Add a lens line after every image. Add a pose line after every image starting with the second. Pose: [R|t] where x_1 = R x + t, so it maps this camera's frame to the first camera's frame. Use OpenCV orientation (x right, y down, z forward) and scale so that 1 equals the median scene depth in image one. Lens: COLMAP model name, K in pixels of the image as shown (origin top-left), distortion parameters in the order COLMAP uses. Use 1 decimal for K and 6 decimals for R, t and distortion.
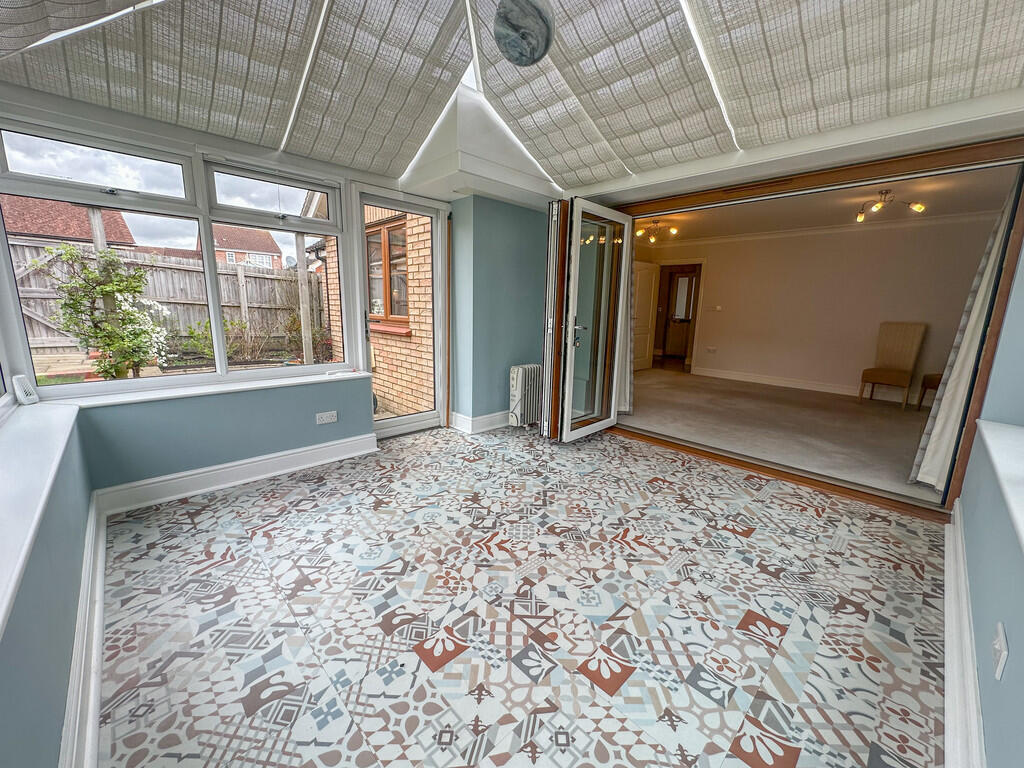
lens RADIAL K [[406.9, 0, 507.9], [0, 406.9, 381.6], [0, 0, 1]] dist [-0.006783, 0.000709]
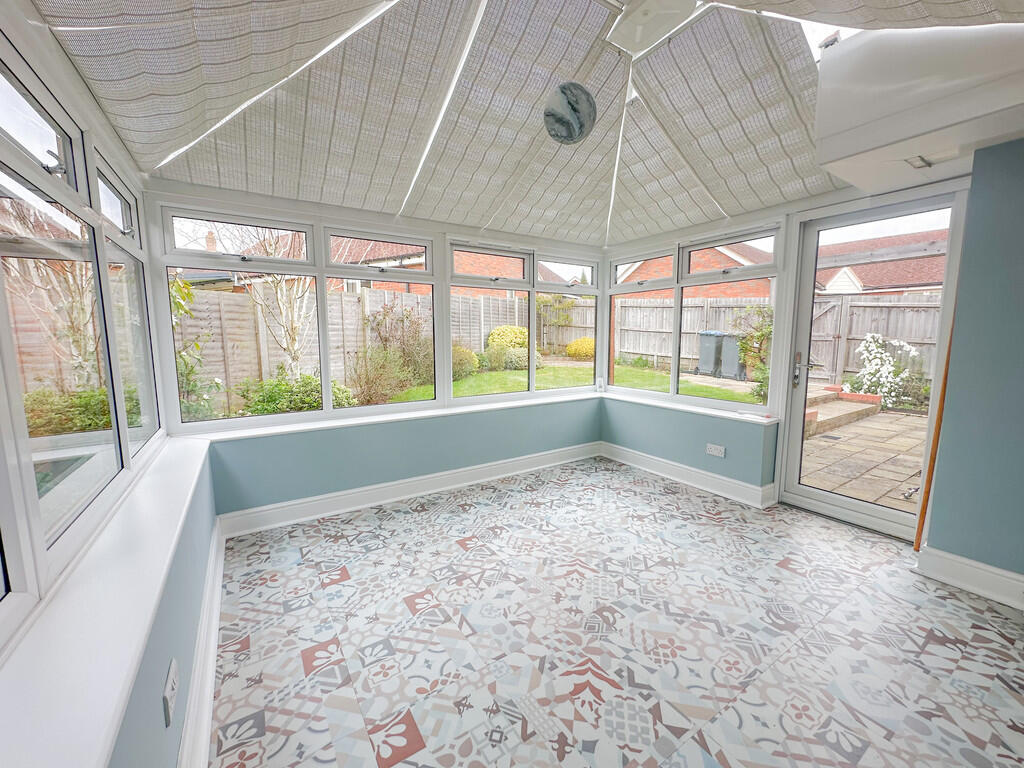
lens RADIAL K [[406.9, 0, 509.3], [0, 406.9, 386.2], [0, 0, 1]] dist [-0.006783, 0.000709]
pose [[-0.184793, 0.098818, -0.977797, 1.026274], [-0.183947, 0.973871, 0.133185, -0.176018], [0.965409, 0.204475, -0.161787, 0.947023]]
